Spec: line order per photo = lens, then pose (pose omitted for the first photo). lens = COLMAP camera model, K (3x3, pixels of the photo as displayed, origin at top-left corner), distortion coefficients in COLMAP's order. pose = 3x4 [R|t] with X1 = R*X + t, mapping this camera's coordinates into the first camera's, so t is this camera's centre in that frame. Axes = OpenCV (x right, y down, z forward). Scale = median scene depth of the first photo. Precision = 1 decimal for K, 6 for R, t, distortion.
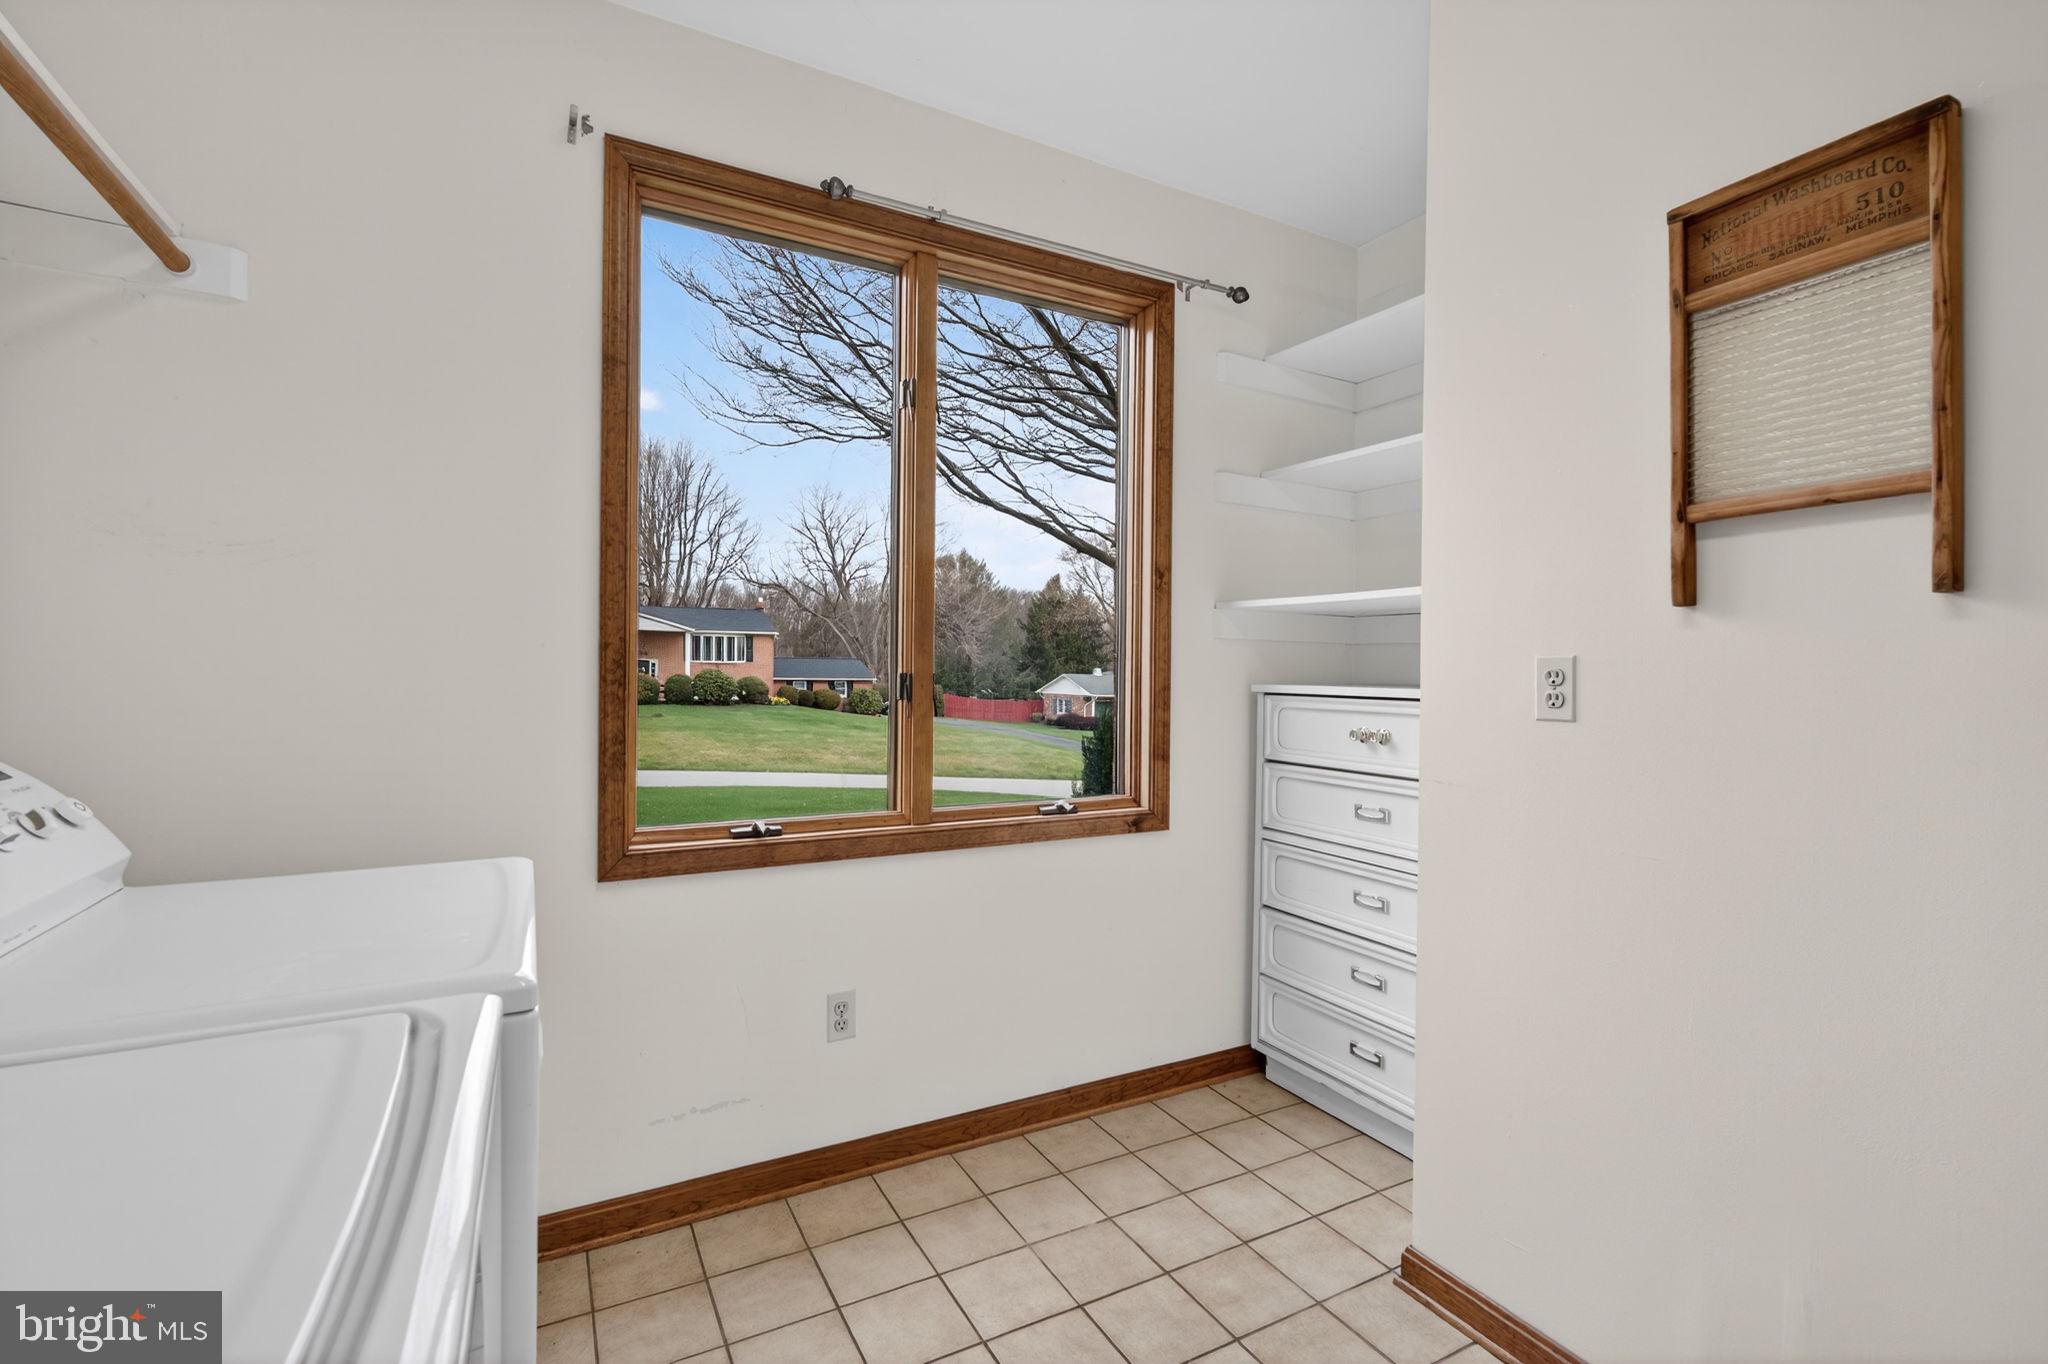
lens RADIAL K [[920.1, 0, 1018.9], [0, 920.1, 675.2], [0, 0, 1]] dist [0.003715, 0.000638]
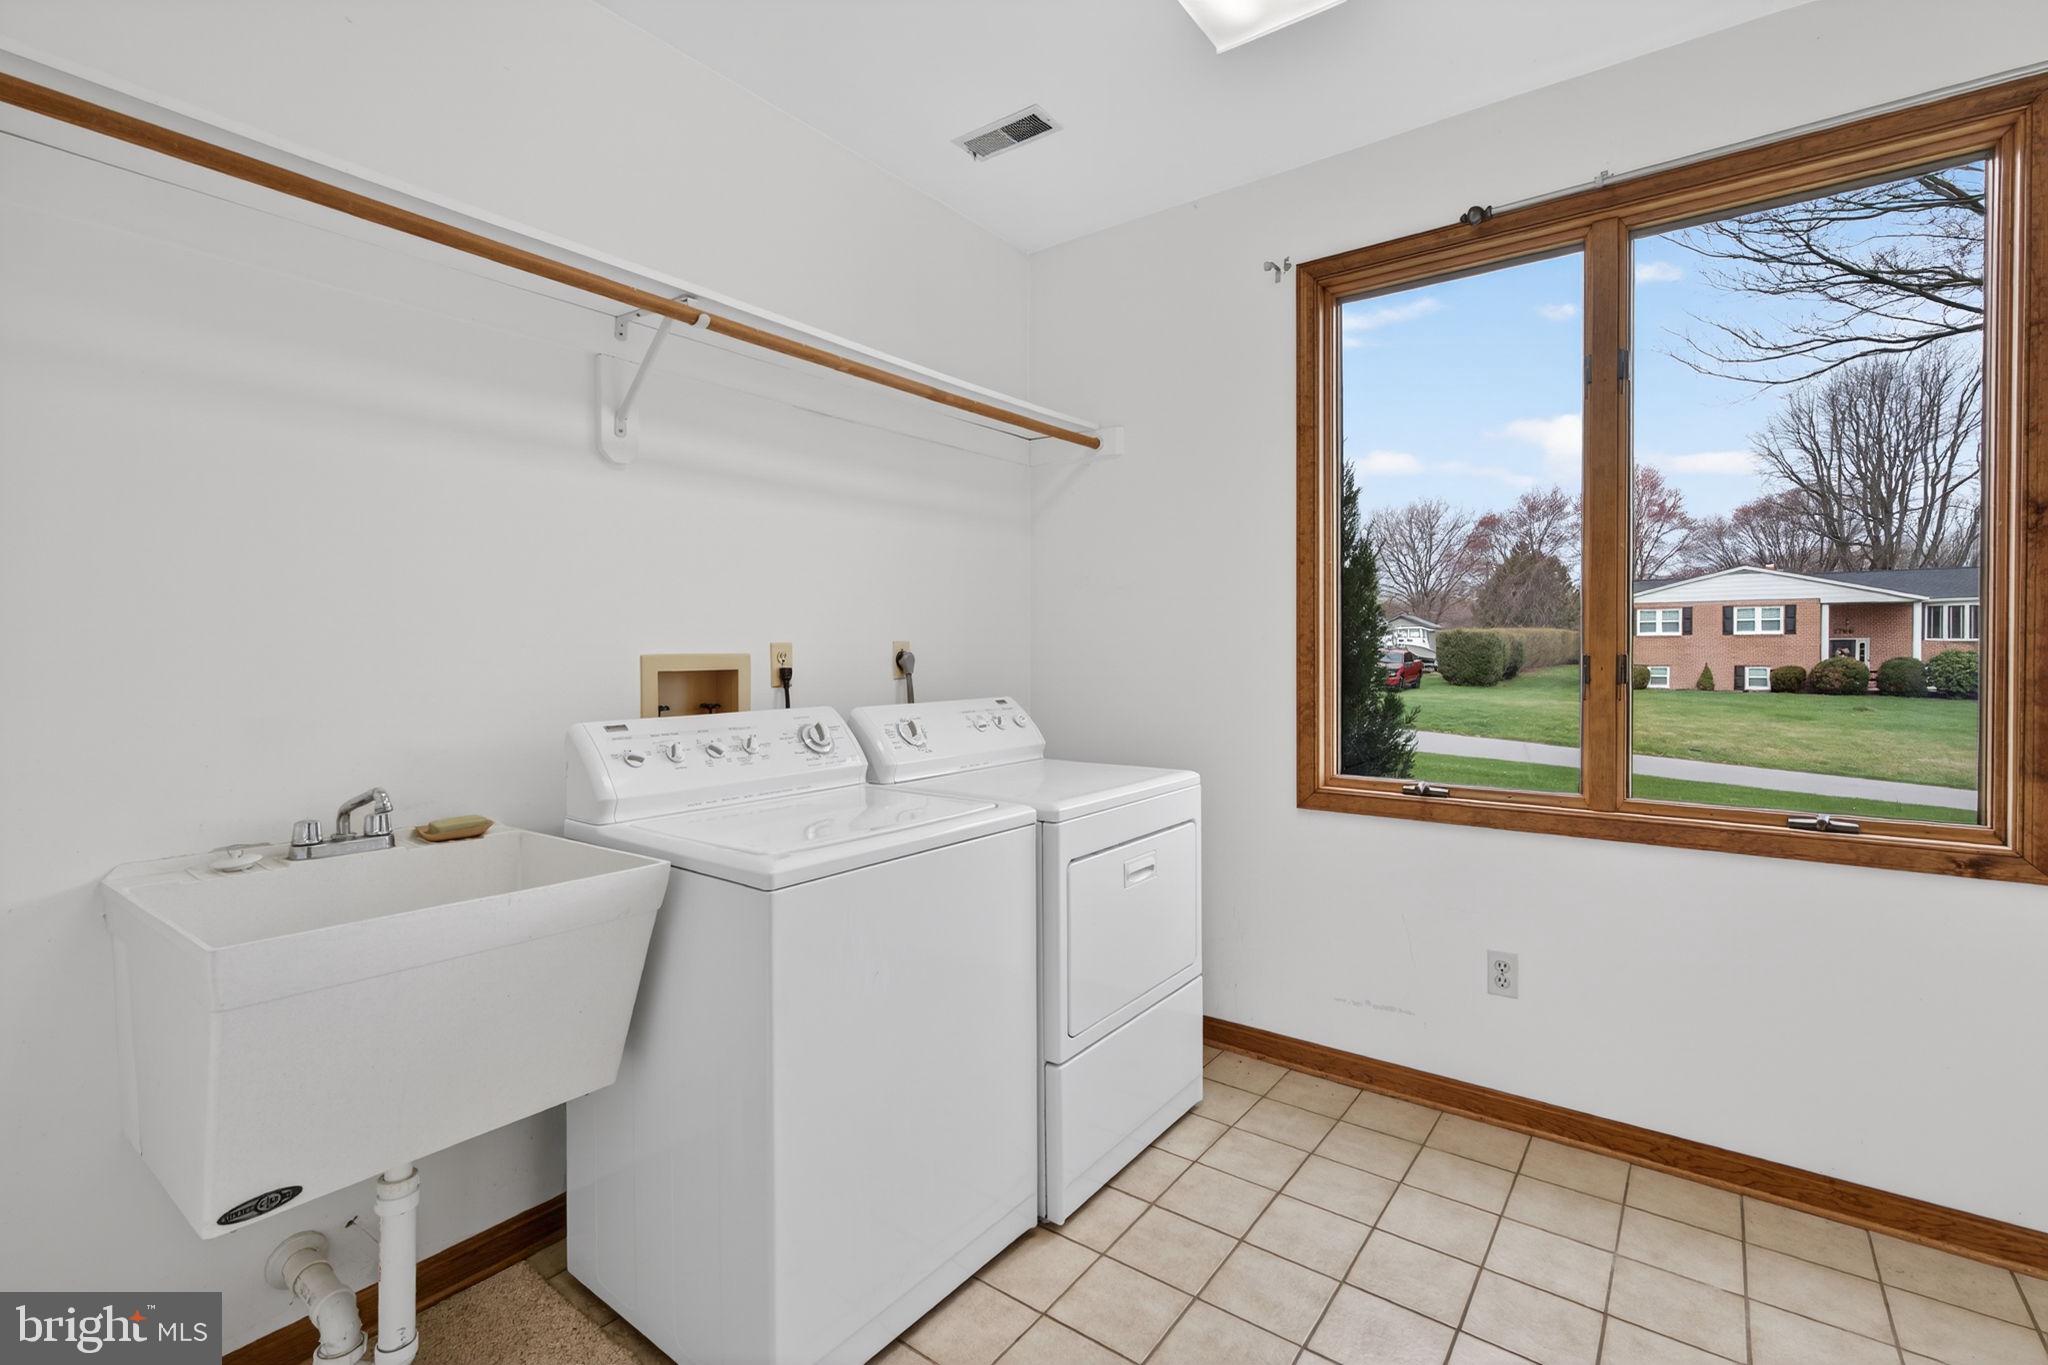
lens RADIAL K [[920.1, 0, 1012.0], [0, 920.1, 667.5], [0, 0, 1]] dist [0.003715, 0.000638]
pose [[0.414286, 0.007010, -0.910120, 0.515703], [0.001447, 0.999964, 0.008361, 0.001867], [0.910146, -0.004780, 0.414261, 0.032342]]
